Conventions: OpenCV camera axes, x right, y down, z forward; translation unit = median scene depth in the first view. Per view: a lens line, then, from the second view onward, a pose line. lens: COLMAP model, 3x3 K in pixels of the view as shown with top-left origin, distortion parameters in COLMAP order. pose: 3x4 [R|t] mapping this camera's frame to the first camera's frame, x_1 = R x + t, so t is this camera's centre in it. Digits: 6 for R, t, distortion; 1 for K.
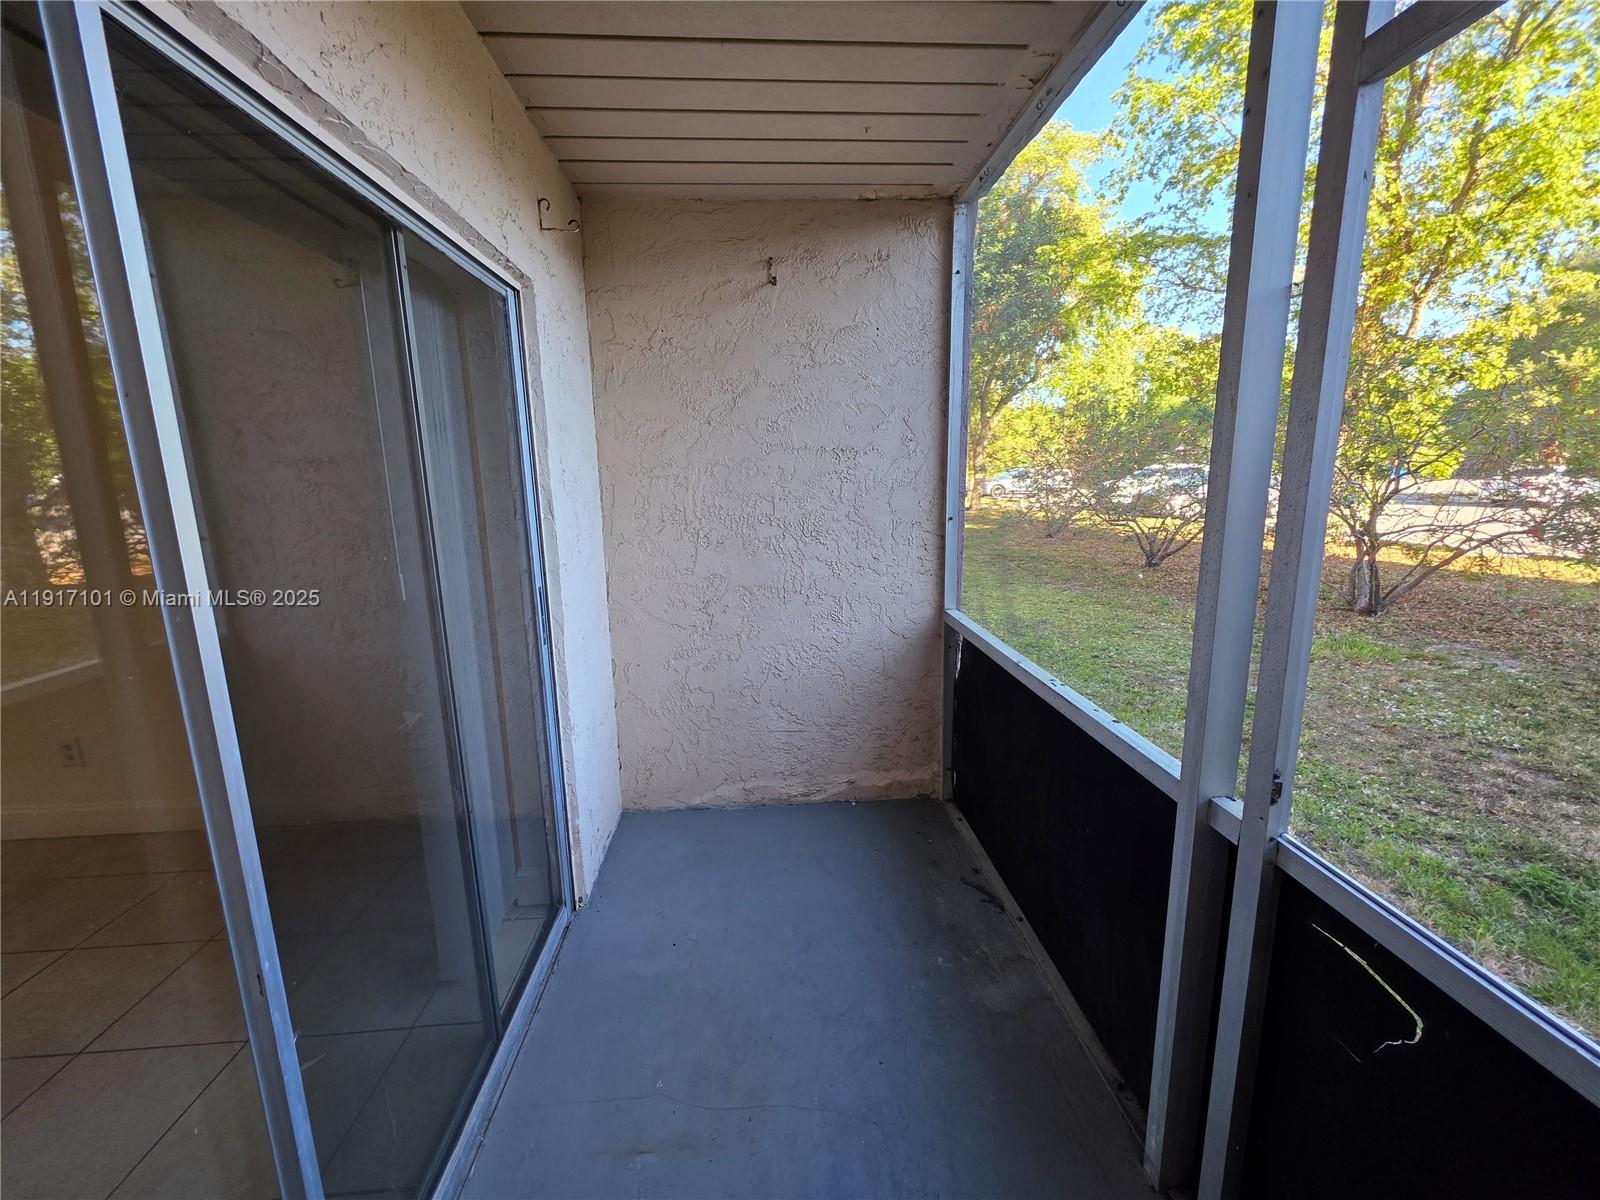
lens RADIAL K [[636.3, 0, 804.3], [0, 636.3, 593.9], [0, 0, 1]] dist [0.002996, -0.000837]
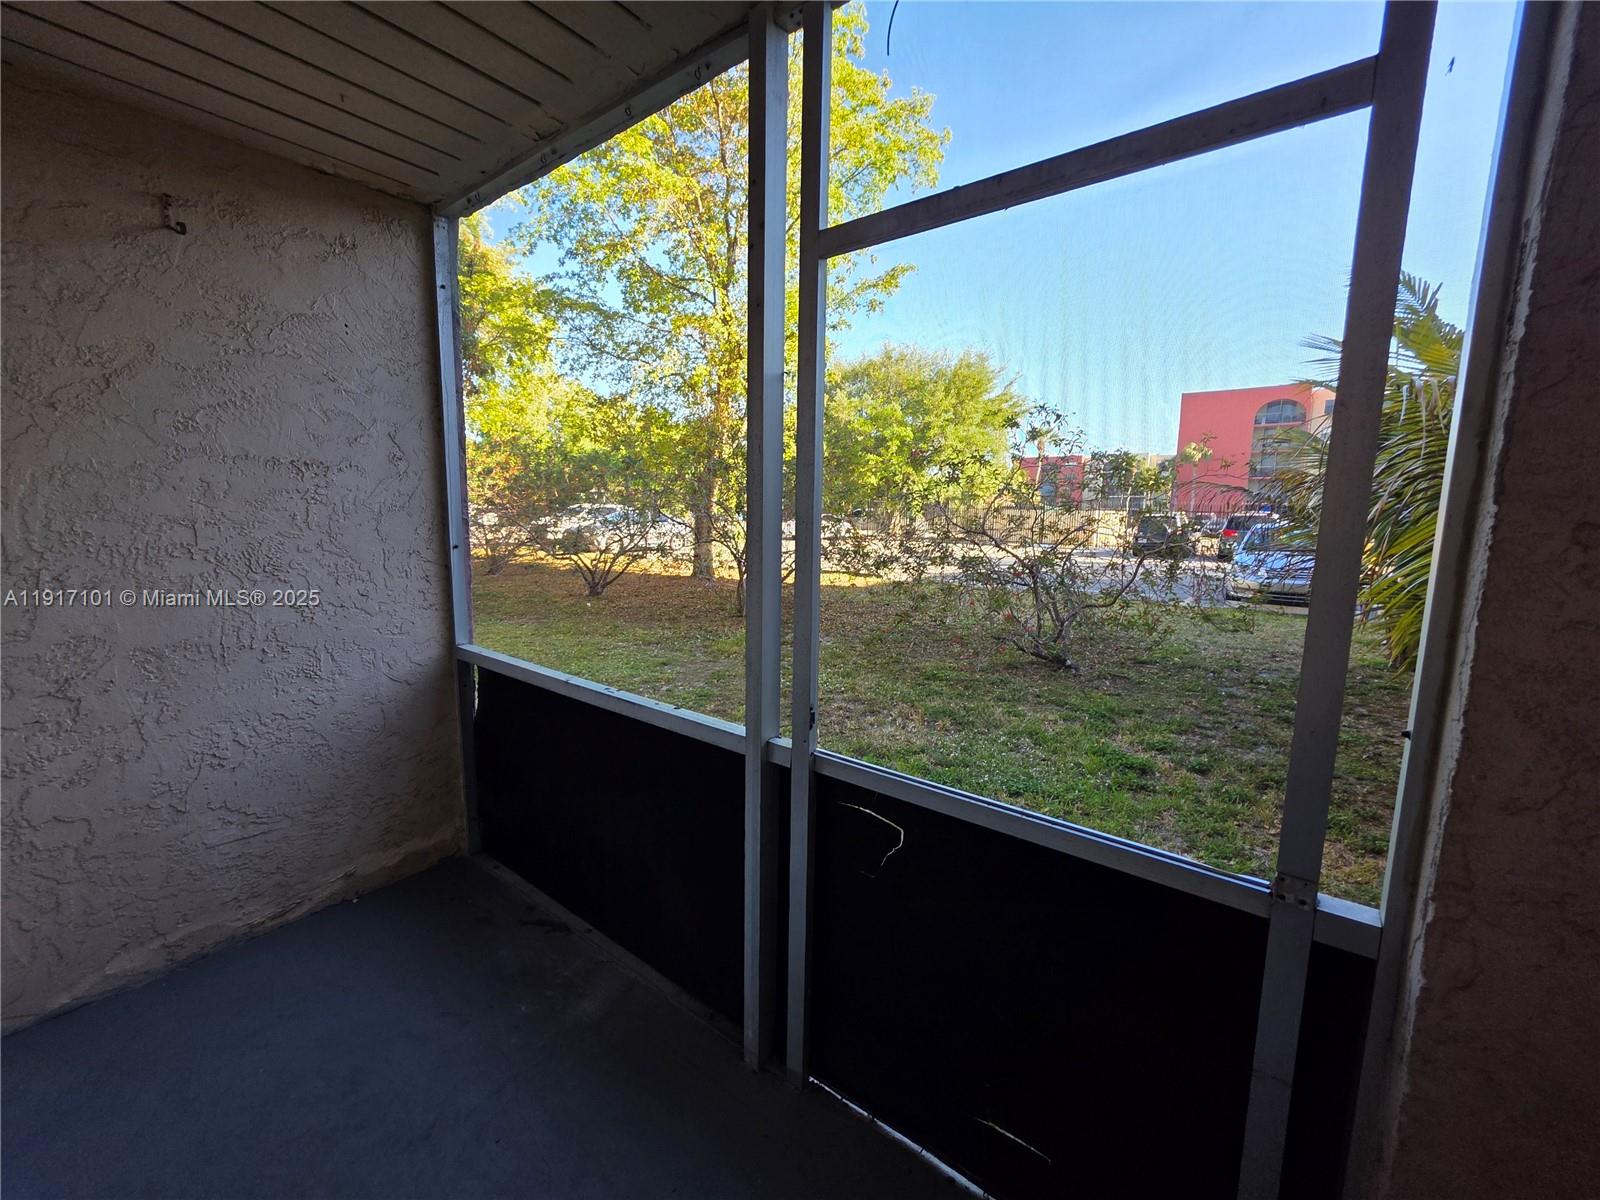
lens RADIAL K [[636.3, 0, 800.8], [0, 636.3, 600.2], [0, 0, 1]] dist [0.002996, -0.000837]
pose [[0.672961, -0.076719, 0.735688, -0.112589], [0.111802, 0.993730, 0.001358, 0.013156], [-0.731179, 0.081338, 0.677319, 0.007003]]
